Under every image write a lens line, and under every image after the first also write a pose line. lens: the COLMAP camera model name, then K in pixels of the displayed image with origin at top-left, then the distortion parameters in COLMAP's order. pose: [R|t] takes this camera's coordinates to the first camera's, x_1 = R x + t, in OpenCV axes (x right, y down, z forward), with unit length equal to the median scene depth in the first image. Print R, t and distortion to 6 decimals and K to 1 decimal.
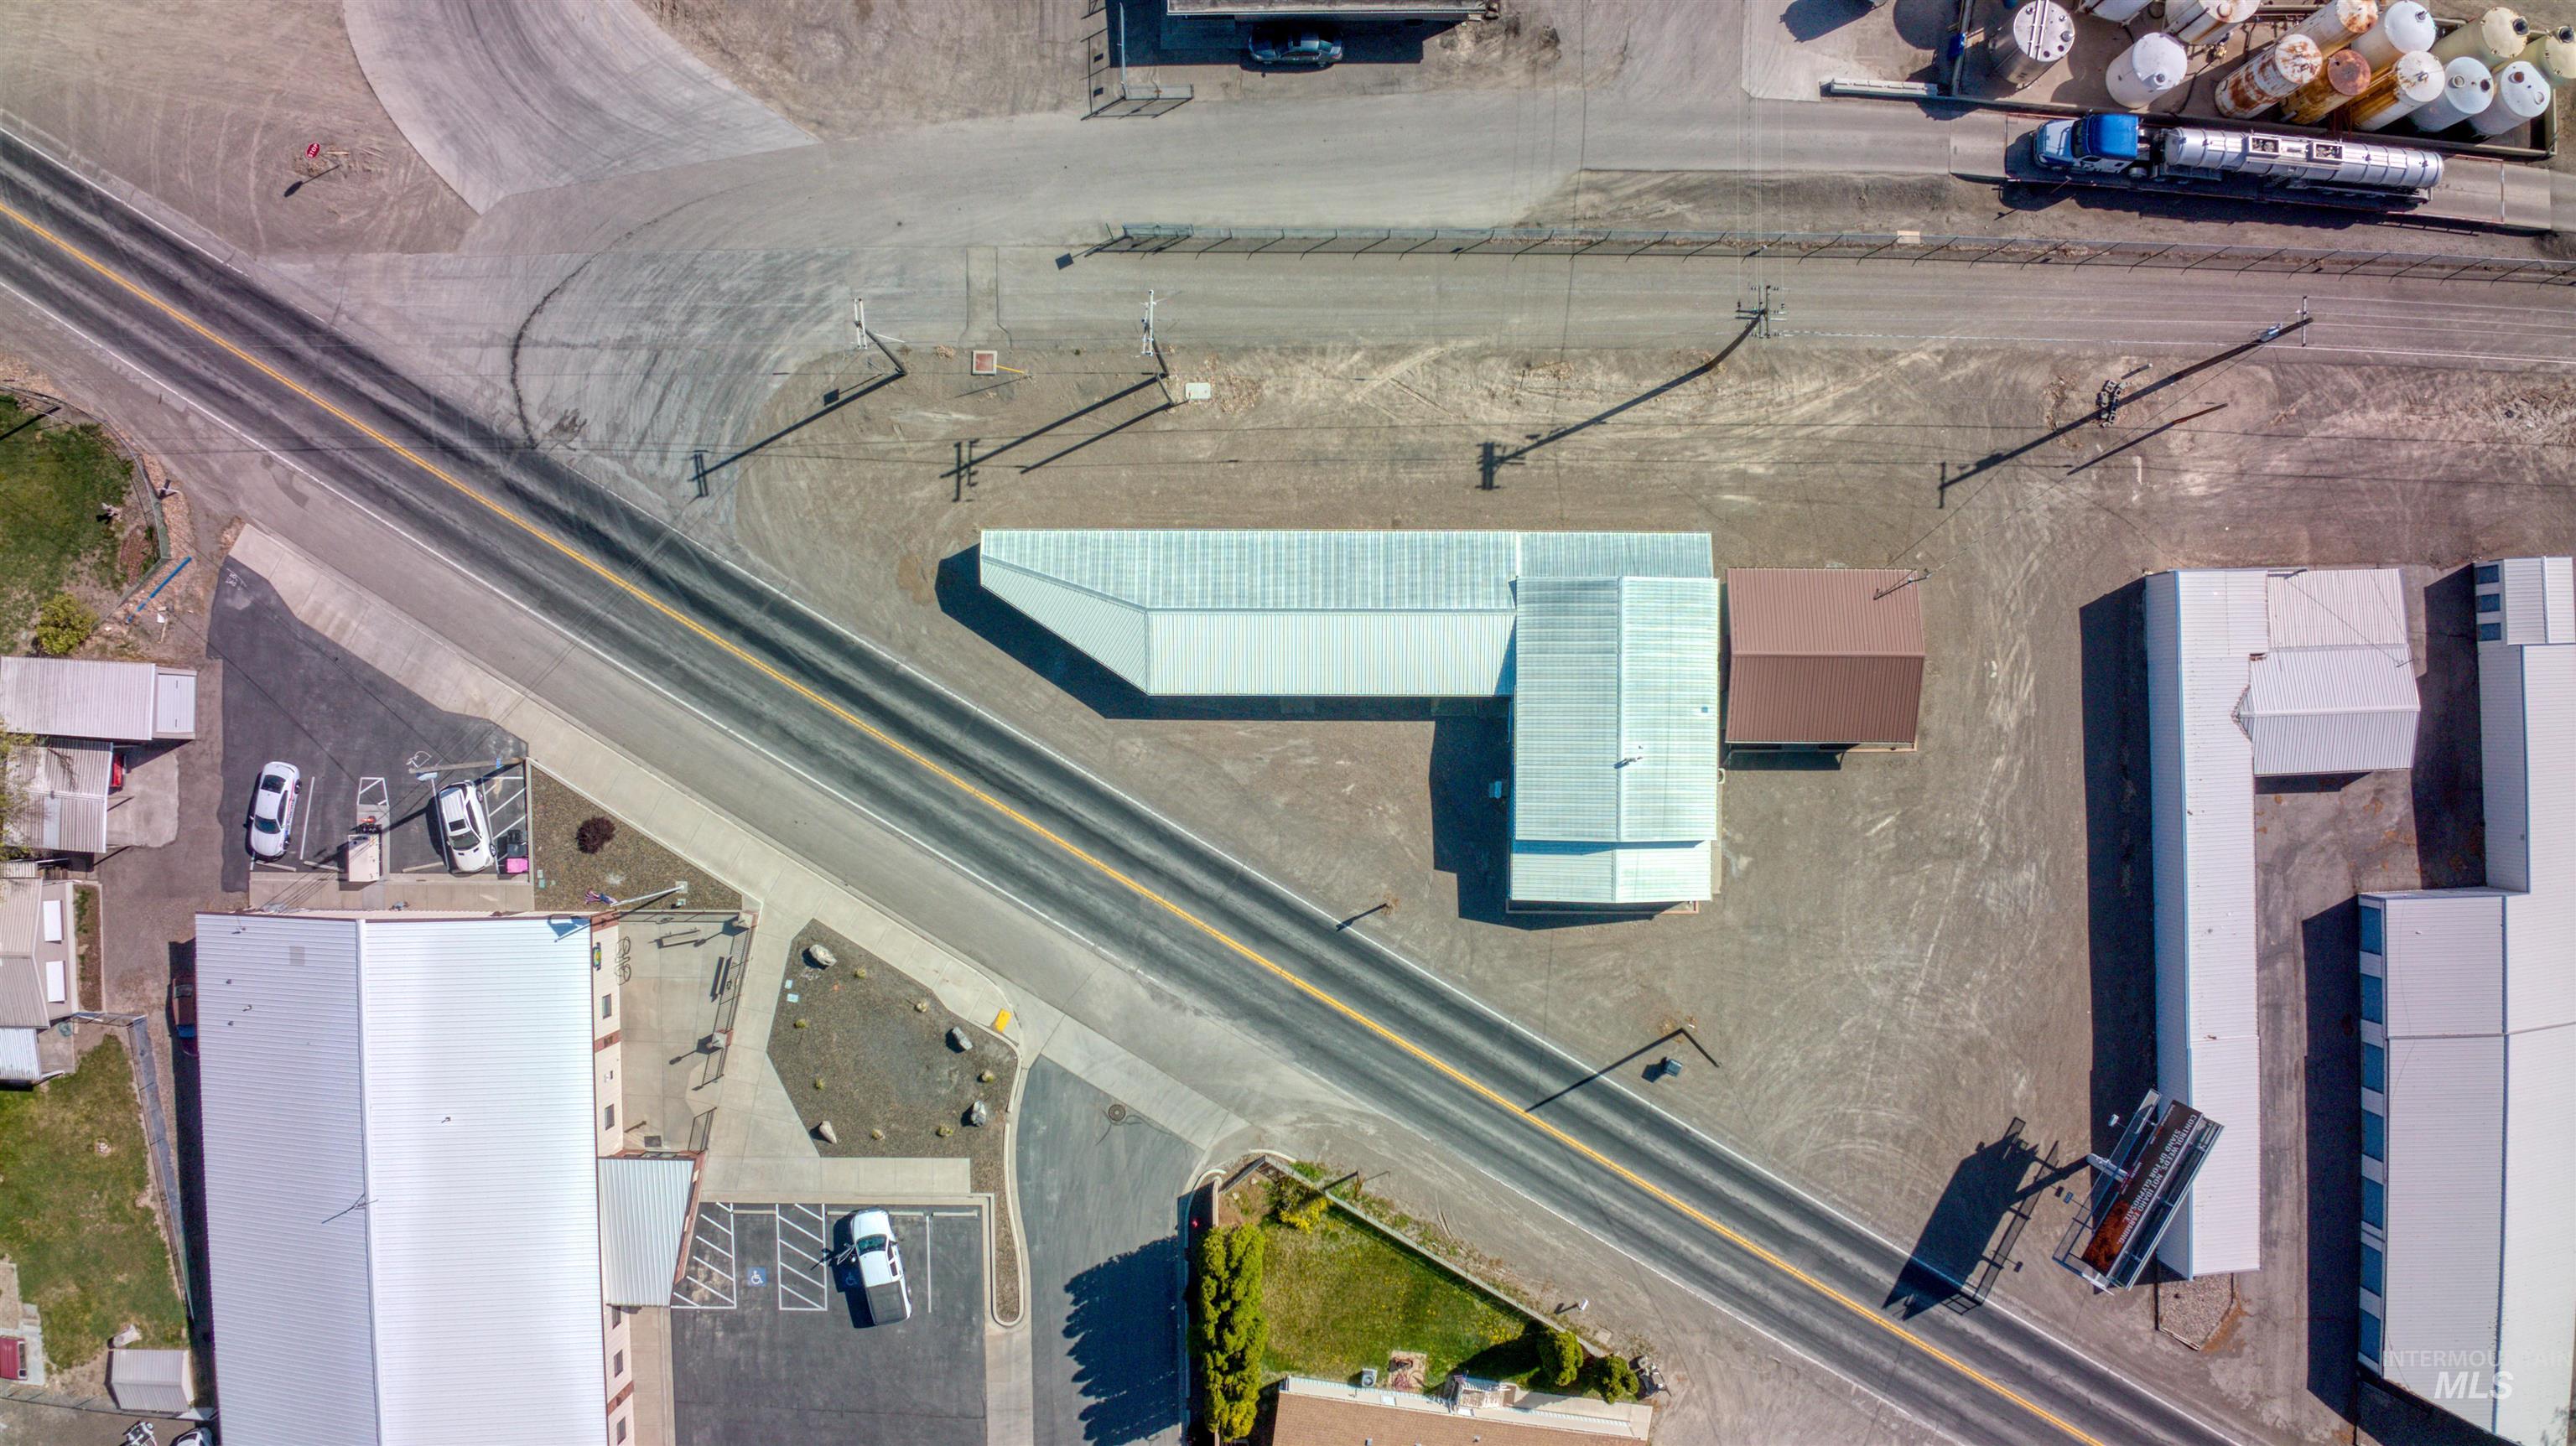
lens RADIAL K [[1814.2, 0, 1288.0], [0, 1814.2, 723.0], [0, 0, 1]] dist [-0.107709, -0.007281]
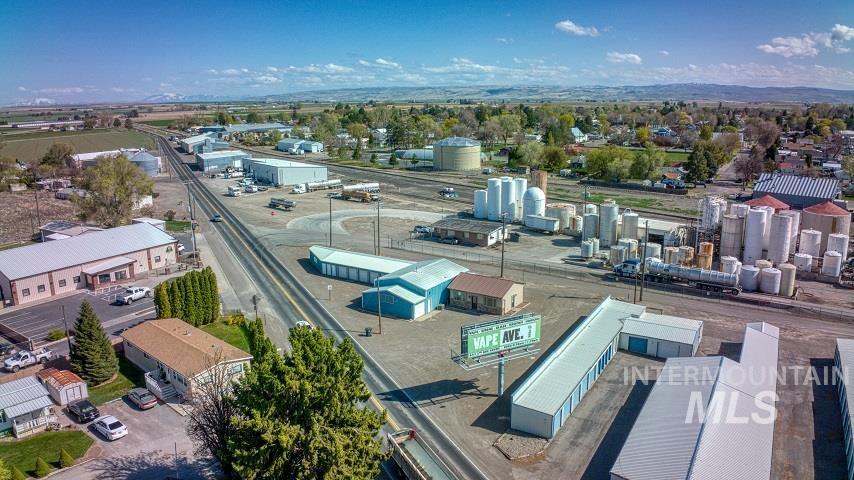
lens RADIAL K [[601.5, 0, 427.0], [0, 601.5, 240.0], [0, 0, 1]] dist [-0.107709, -0.007281]
pose [[0.835064, 0.134826, -0.533377, 0.734191], [-0.550092, 0.190112, -0.813177, 0.831971], [-0.008236, 0.972460, 0.232923, 0.656963]]
